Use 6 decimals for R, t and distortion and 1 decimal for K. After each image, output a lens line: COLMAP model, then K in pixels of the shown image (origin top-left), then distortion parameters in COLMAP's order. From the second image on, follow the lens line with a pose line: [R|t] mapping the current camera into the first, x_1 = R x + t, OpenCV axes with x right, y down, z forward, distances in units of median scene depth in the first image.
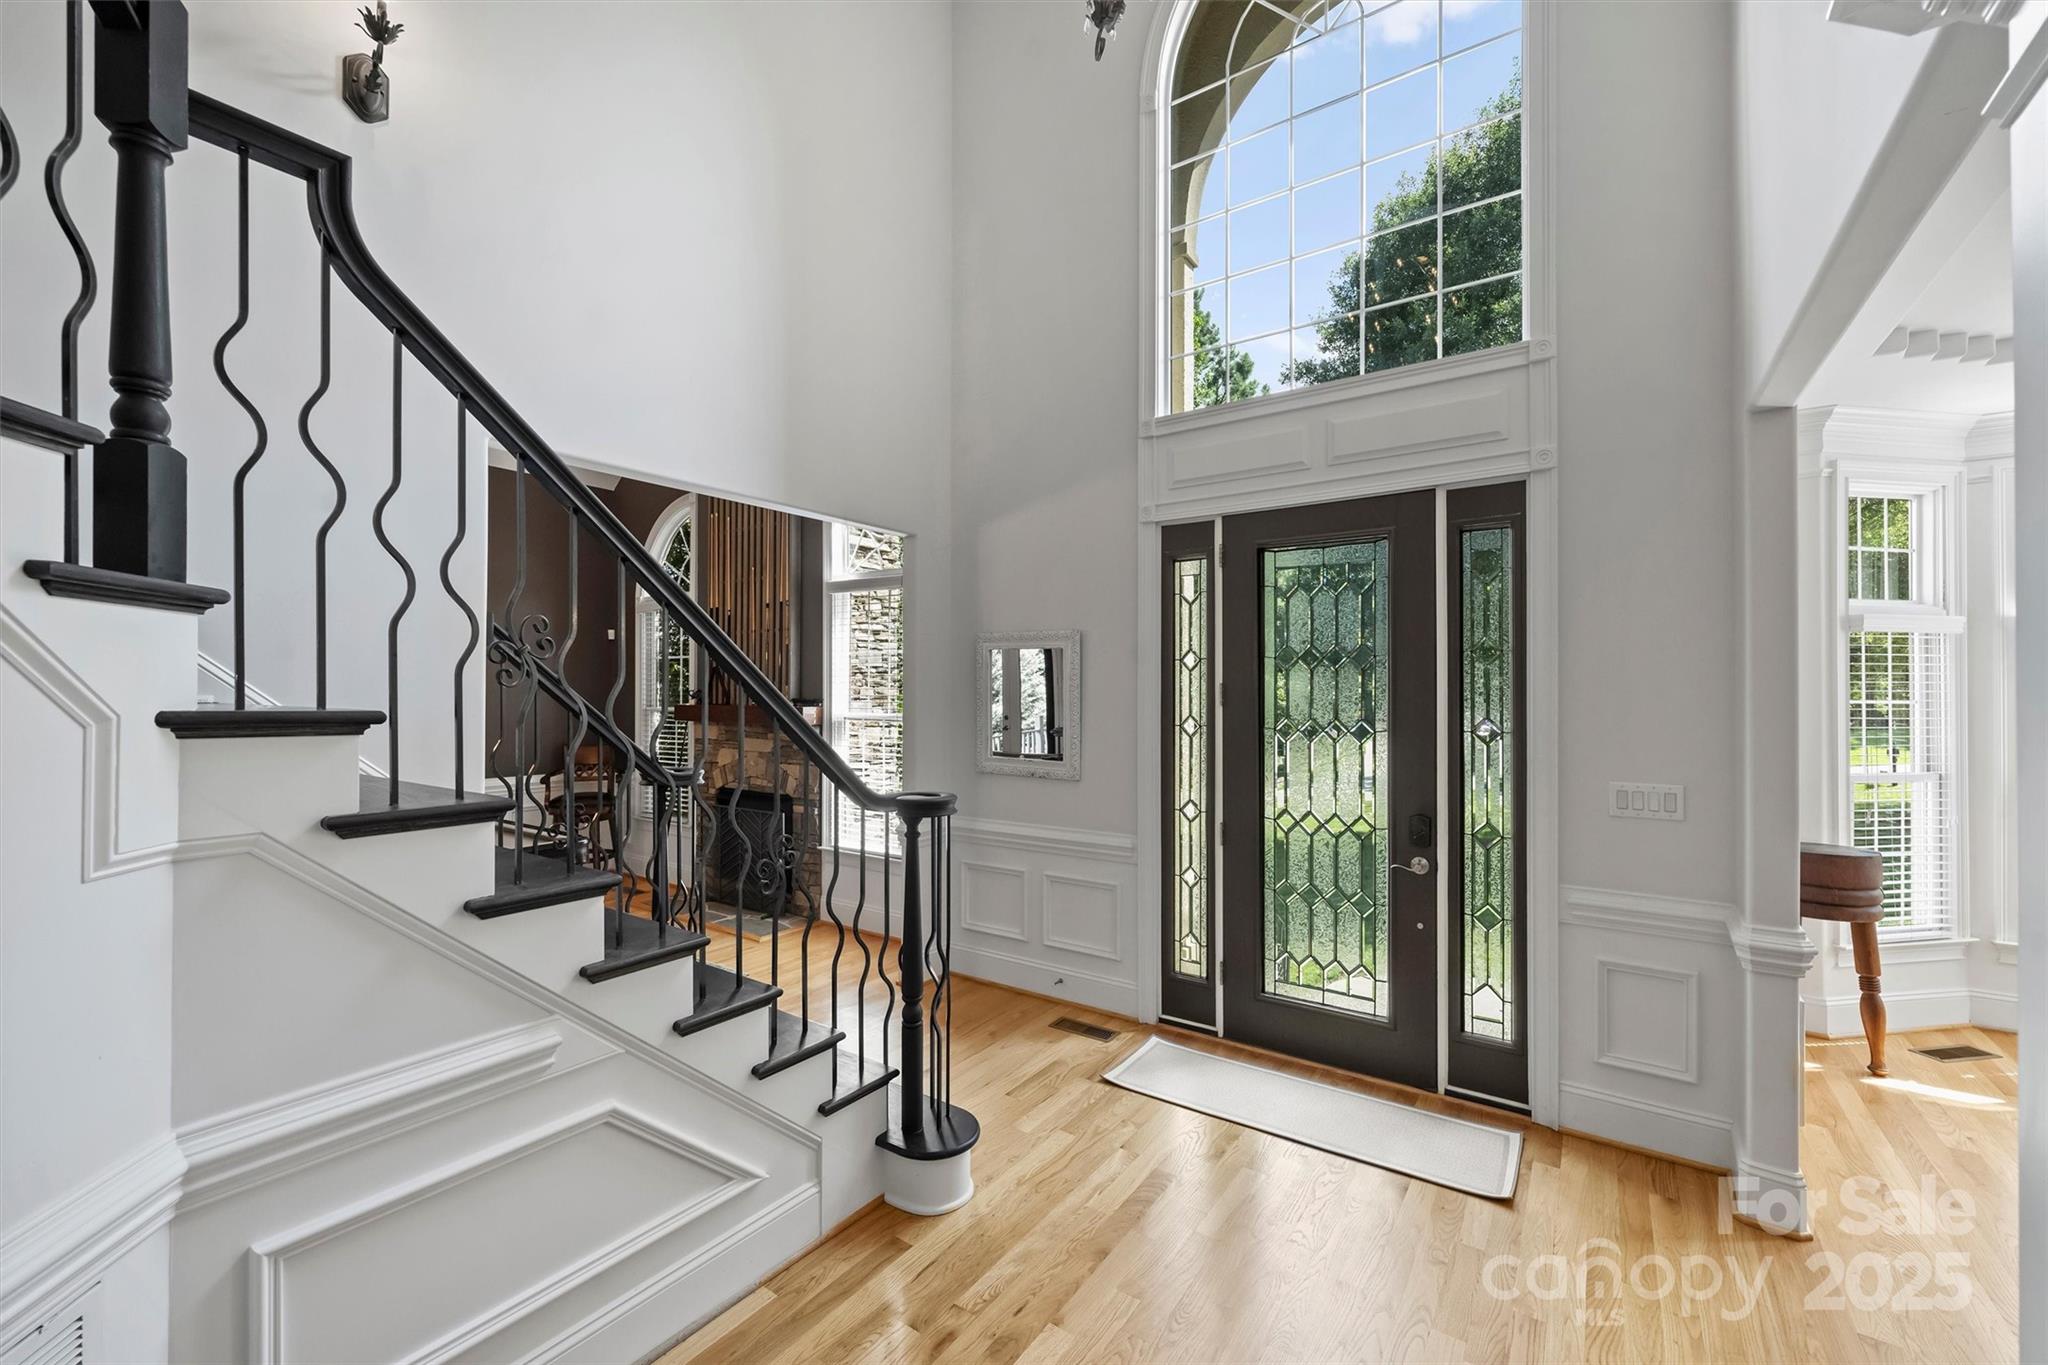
lens RADIAL K [[829.7, 0, 1016.7], [0, 829.7, 687.1], [0, 0, 1]] dist [0.002342, 0.000201]
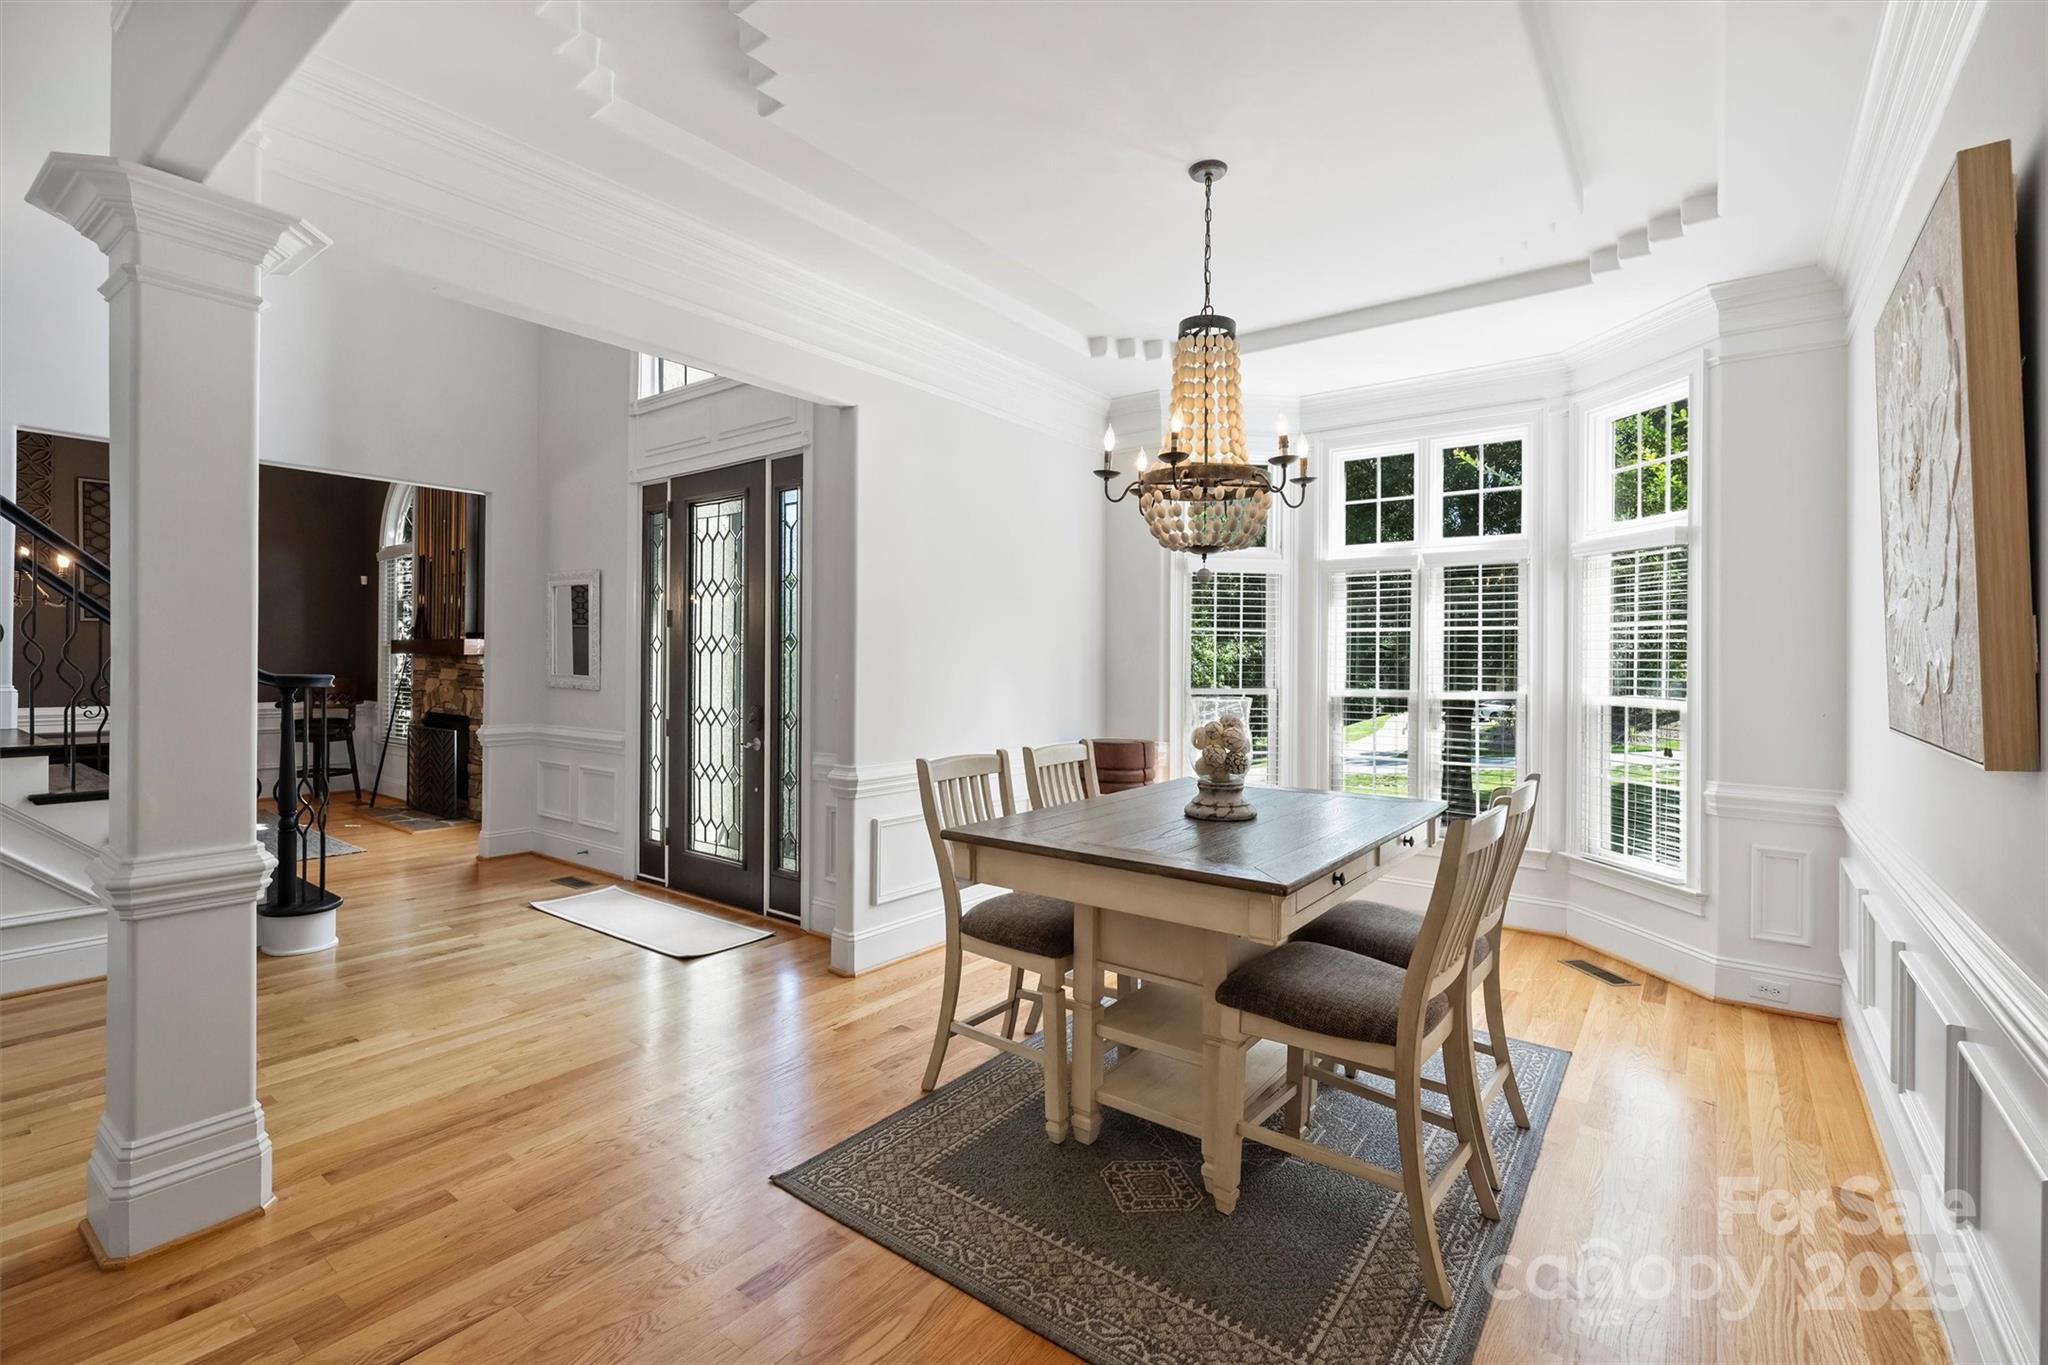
lens RADIAL K [[901.0, 0, 1030.7], [0, 901.0, 662.9], [0, 0, 1]] dist [0.001393, -0.000466]
pose [[0.999546, 0.006726, -0.029379, 0.843240], [-0.006531, 0.999956, 0.006729, 0.064208], [0.029423, -0.006534, 0.999546, -0.365833]]
